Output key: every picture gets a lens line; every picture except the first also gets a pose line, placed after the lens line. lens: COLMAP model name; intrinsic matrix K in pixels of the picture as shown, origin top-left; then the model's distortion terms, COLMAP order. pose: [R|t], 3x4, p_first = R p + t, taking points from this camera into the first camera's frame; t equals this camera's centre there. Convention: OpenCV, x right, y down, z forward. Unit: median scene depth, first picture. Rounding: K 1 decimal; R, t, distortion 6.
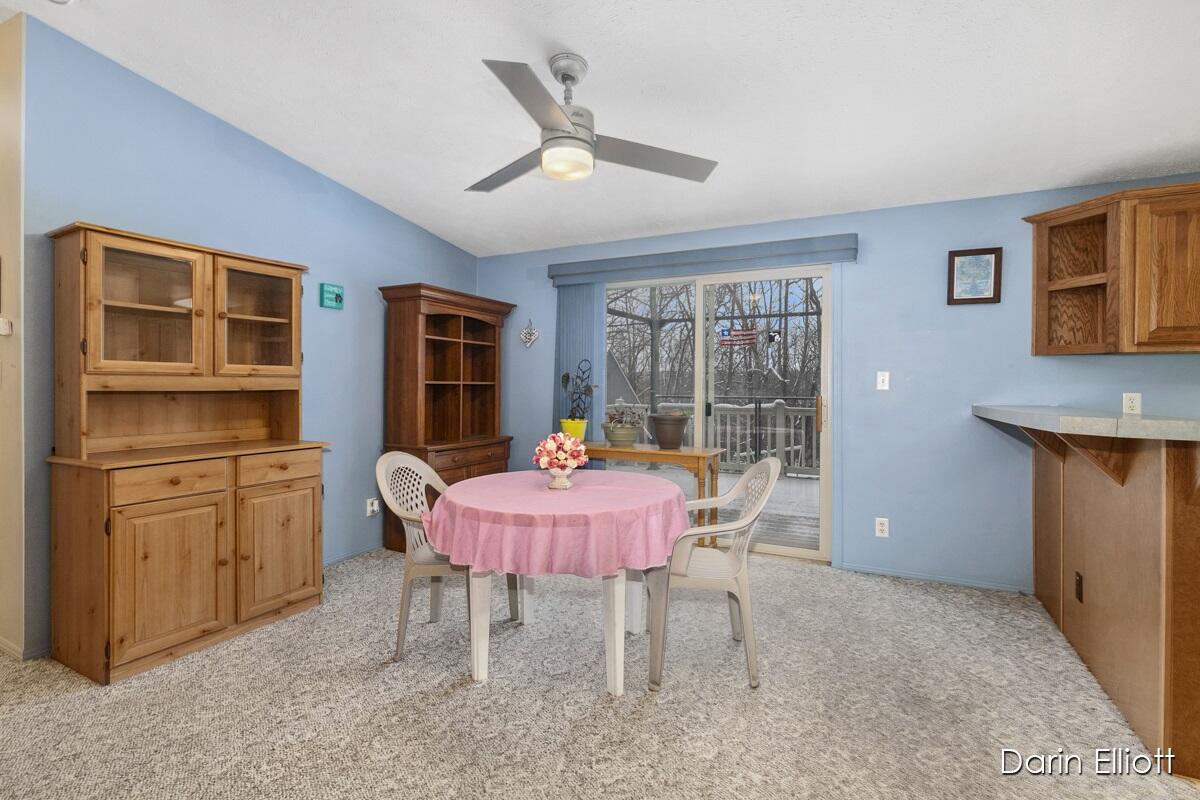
lens RADIAL K [[545.7, 0, 600.7], [0, 545.7, 388.9], [0, 0, 1]] dist [-0.014418, -0.000024]
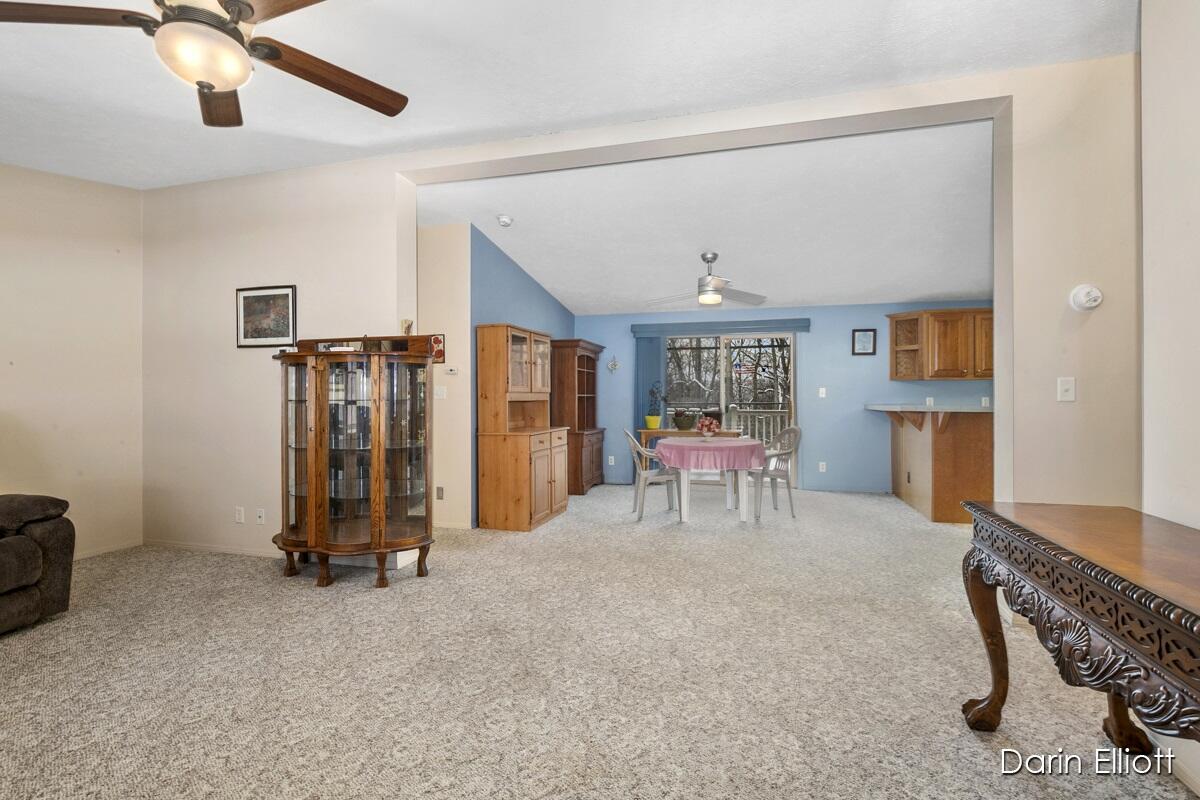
lens RADIAL K [[553.6, 0, 602.7], [0, 553.6, 397.7], [0, 0, 1]] dist [-0.006731, 0.000514]
pose [[0.980059, -0.009890, 0.198461, -0.734842], [0.010674, 0.999939, -0.002882, 0.001648], [-0.198421, 0.004943, 0.980104, -0.900992]]
